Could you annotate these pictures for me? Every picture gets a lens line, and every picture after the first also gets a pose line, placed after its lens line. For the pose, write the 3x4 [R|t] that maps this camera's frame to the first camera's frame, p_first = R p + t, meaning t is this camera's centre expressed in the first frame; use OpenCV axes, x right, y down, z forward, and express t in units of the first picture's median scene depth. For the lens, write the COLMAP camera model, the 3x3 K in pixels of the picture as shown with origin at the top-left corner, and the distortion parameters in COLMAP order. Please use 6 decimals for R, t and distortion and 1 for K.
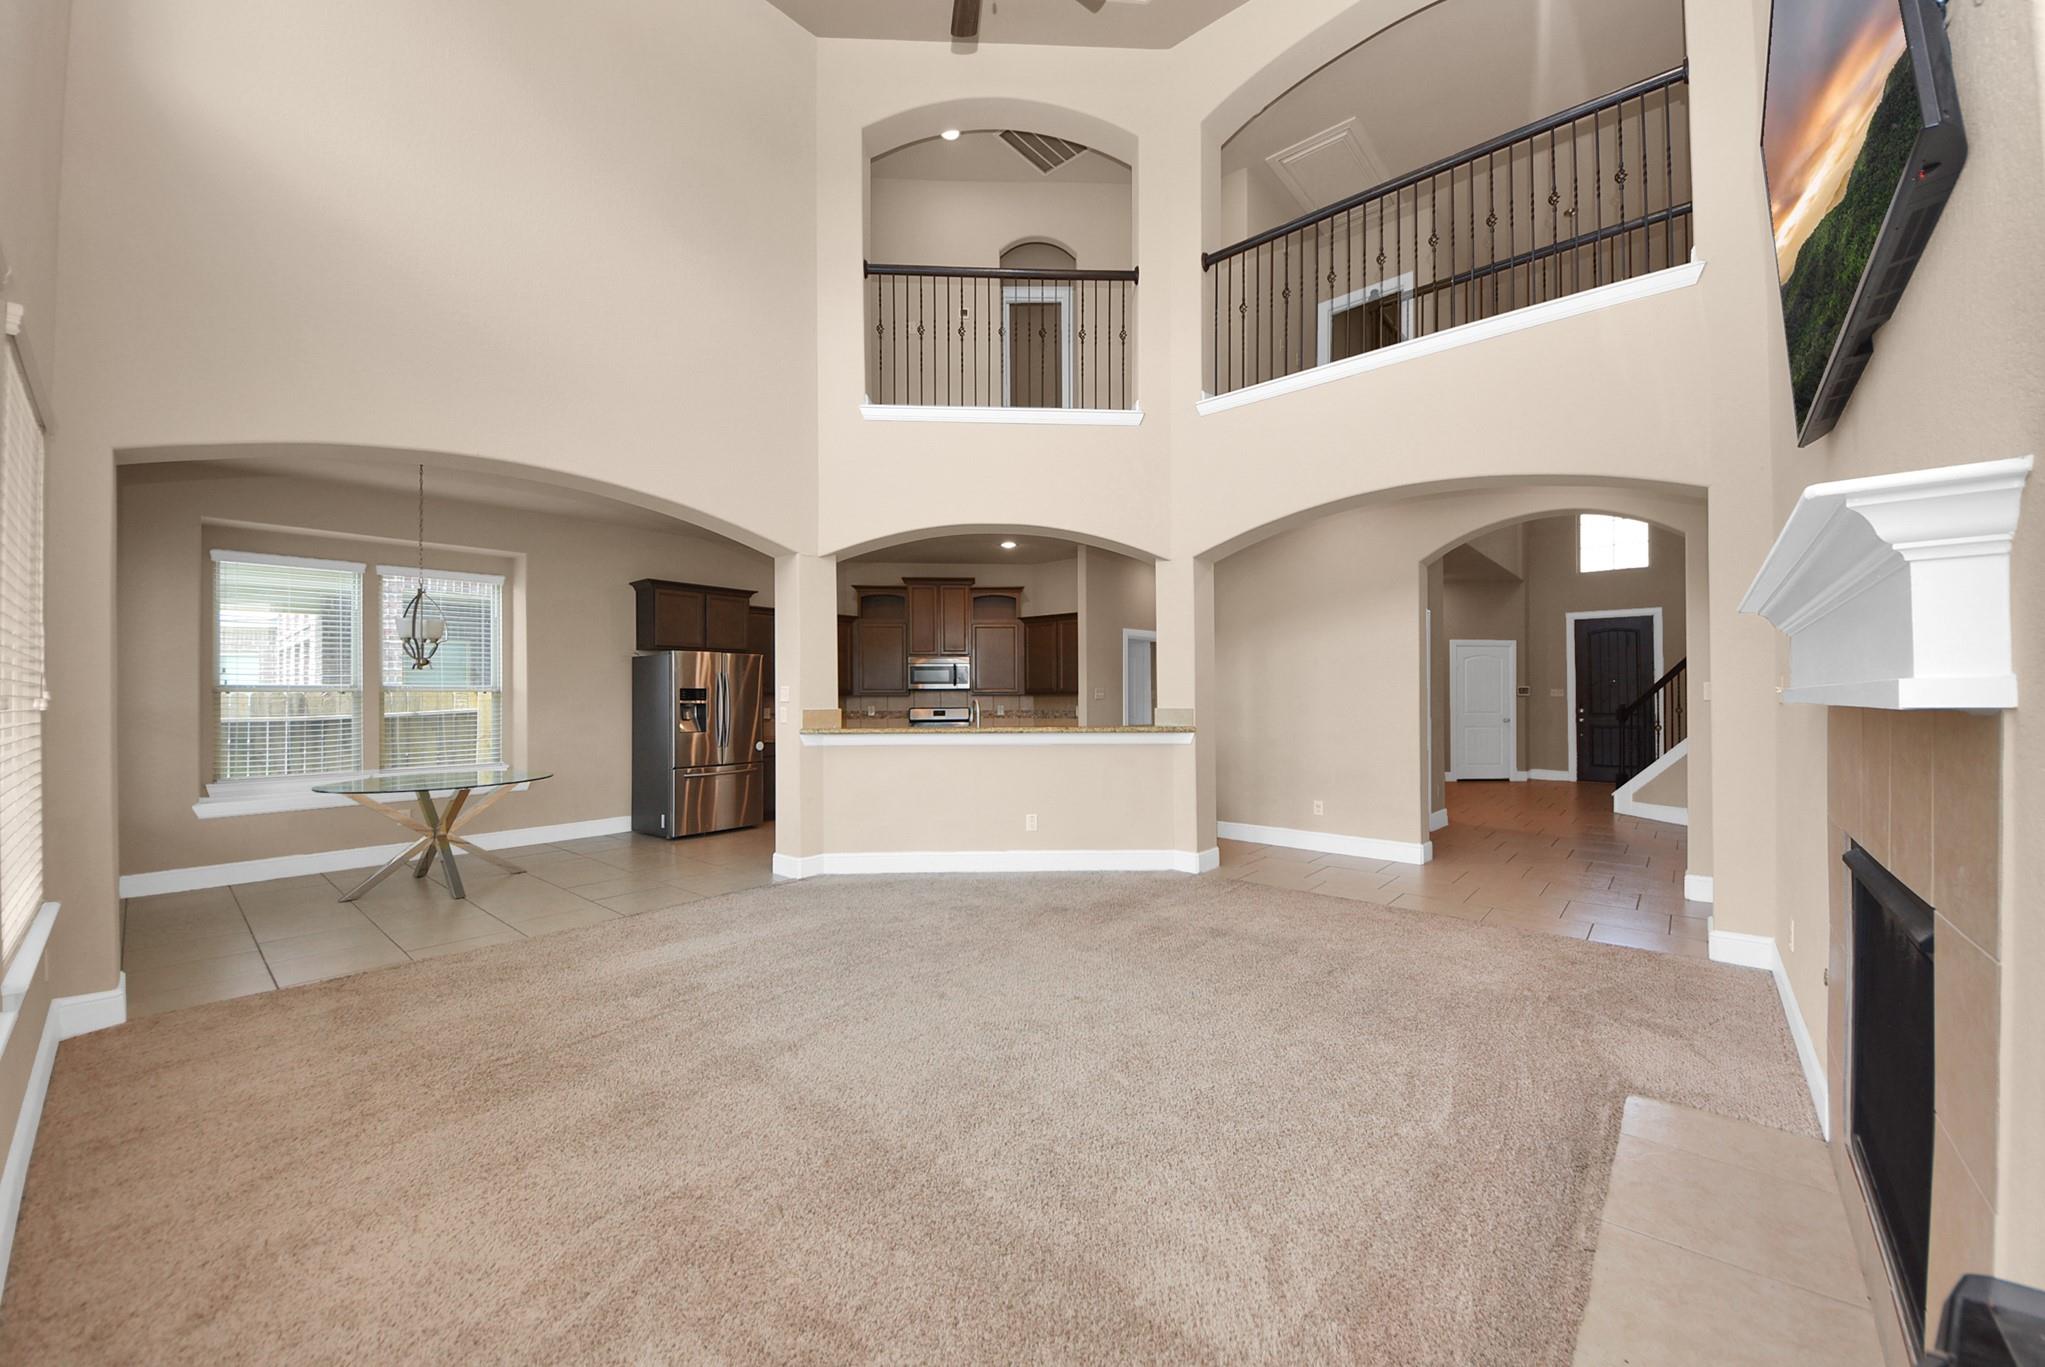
lens RADIAL K [[784.0, 0, 1104.8], [0, 784.0, 684.3], [0, 0, 1]] dist [0.015557, 0.000016]
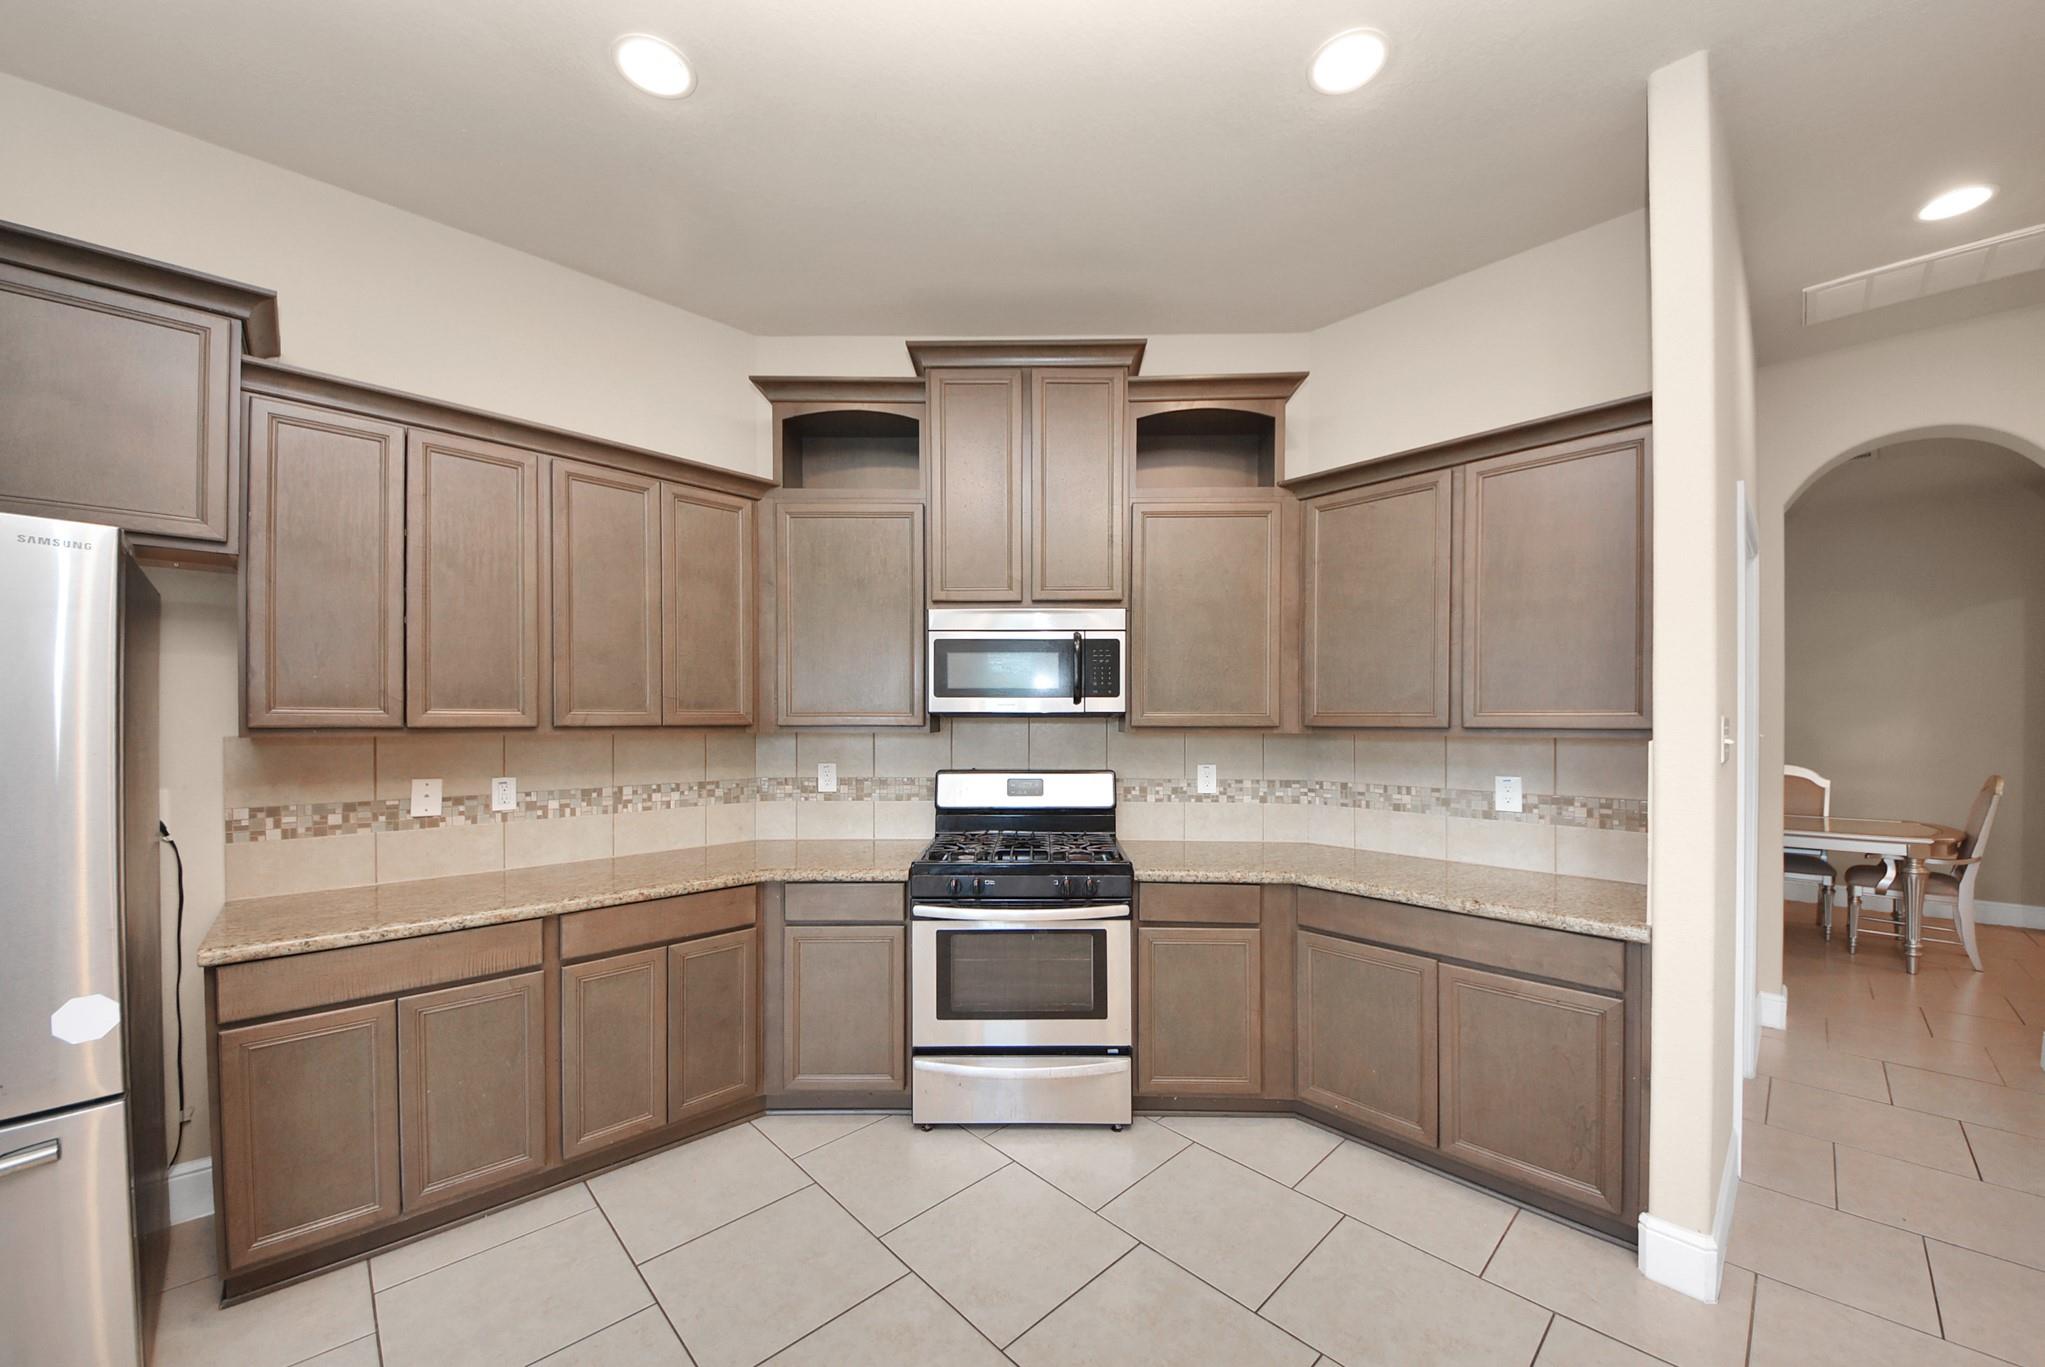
lens RADIAL K [[749.0, 0, 1027.8], [0, 749.0, 714.4], [0, 0, 1]] dist [0.019990, -0.012156]
pose [[0.984836, 0.007299, -0.173334, -0.213517], [-0.005019, 0.999895, 0.013588, 0.003182], [0.173415, -0.012512, 0.984769, 0.949458]]
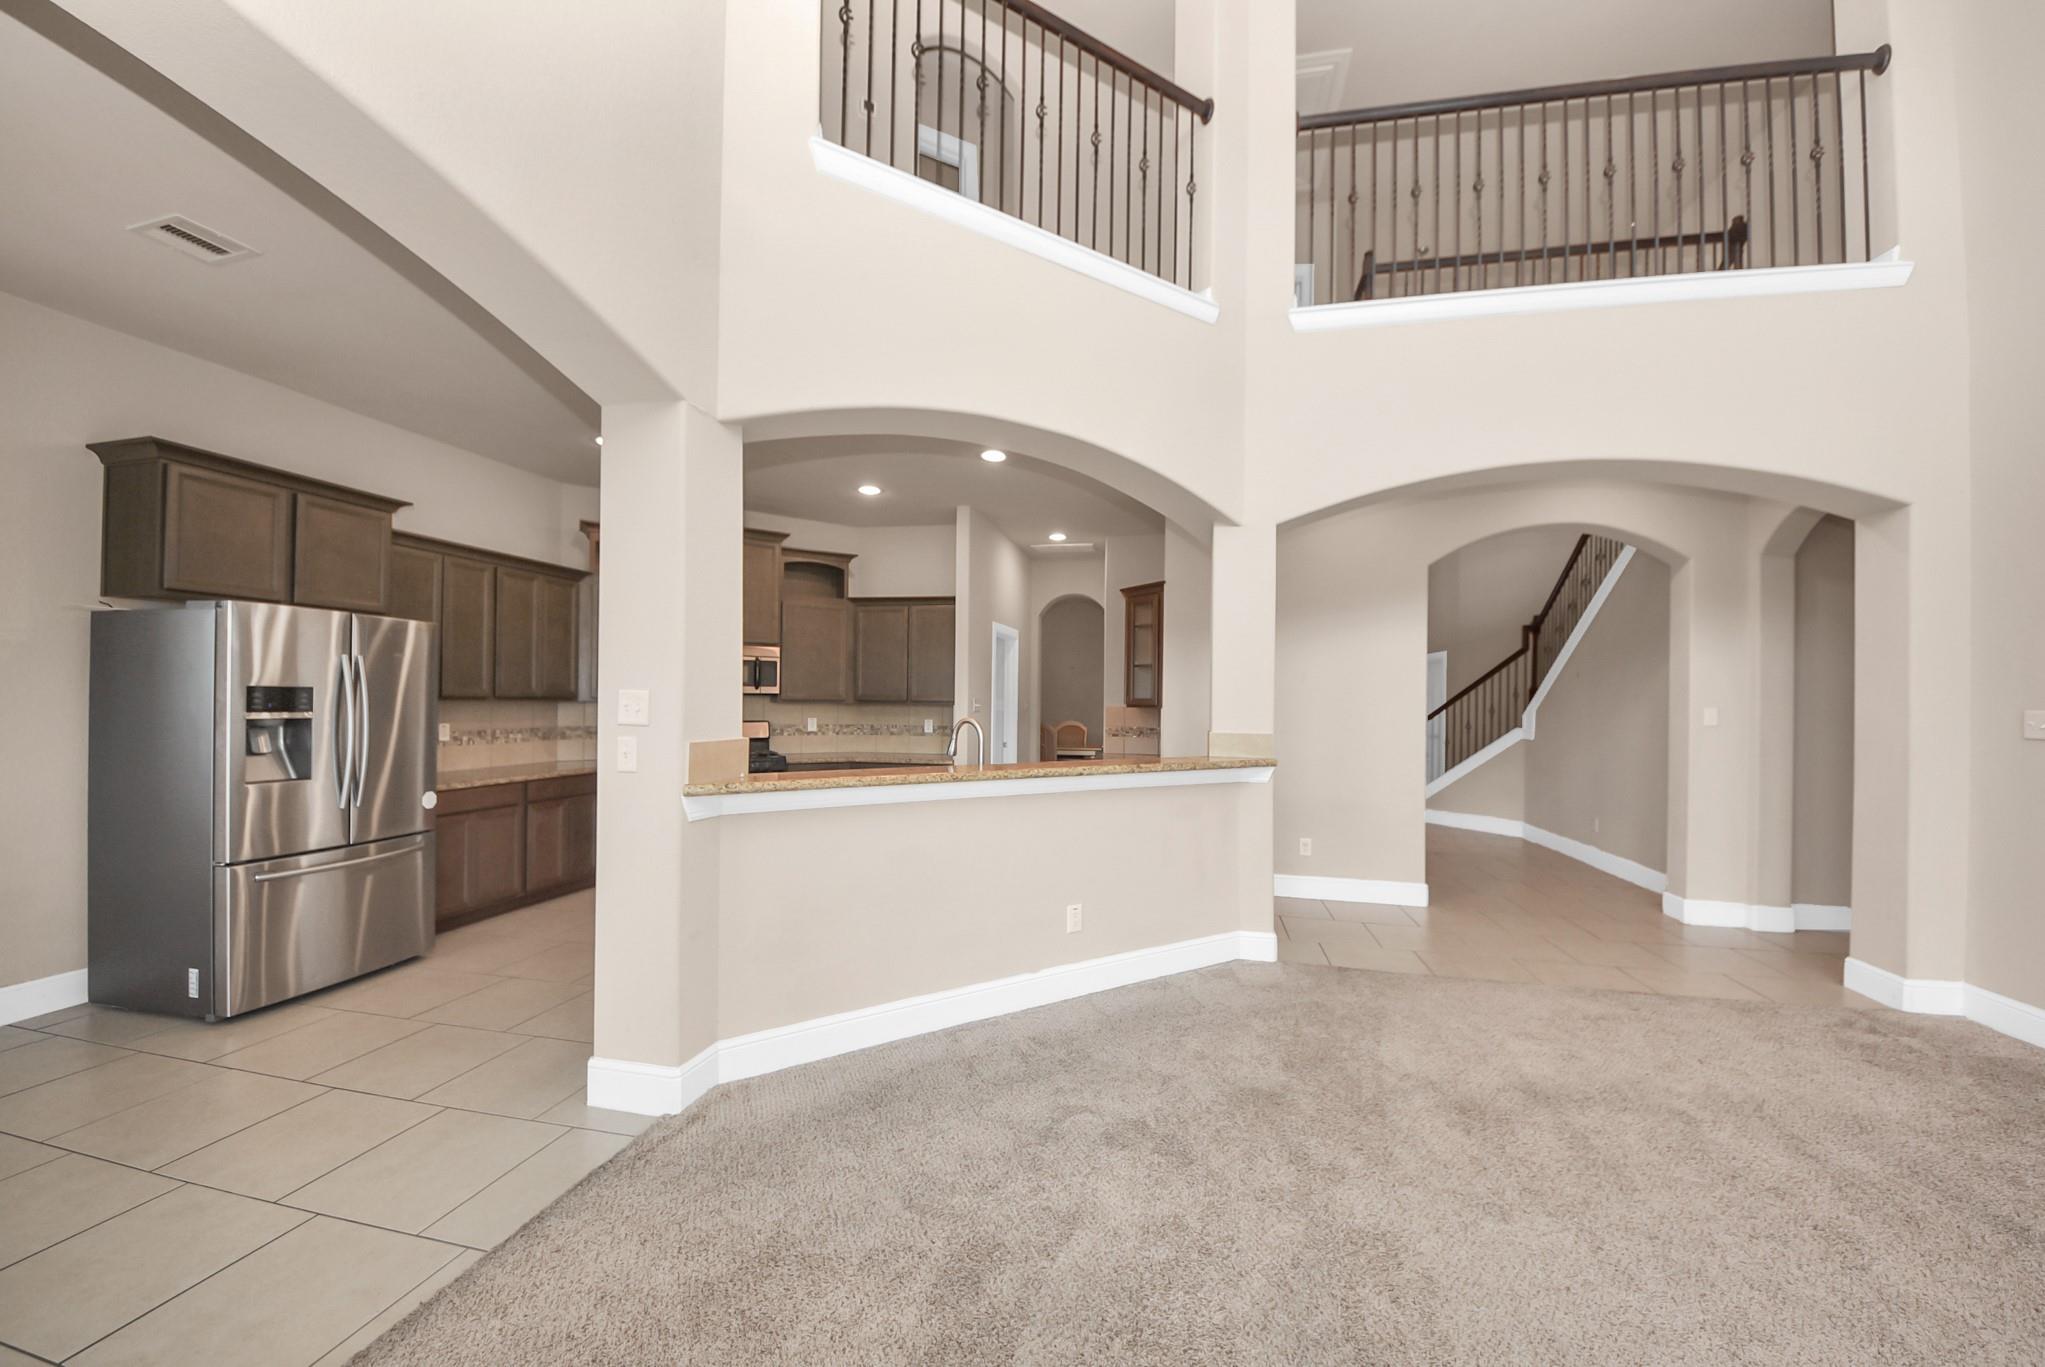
lens RADIAL K [[720.7, 0, 1073.8], [0, 720.7, 697.1], [0, 0, 1]] dist [0.028797, -0.017360]
pose [[0.894746, 0.018769, 0.446180, -0.300574], [-0.023724, 0.999703, 0.005522, -0.001733], [-0.445944, -0.015526, 0.894926, 0.417995]]
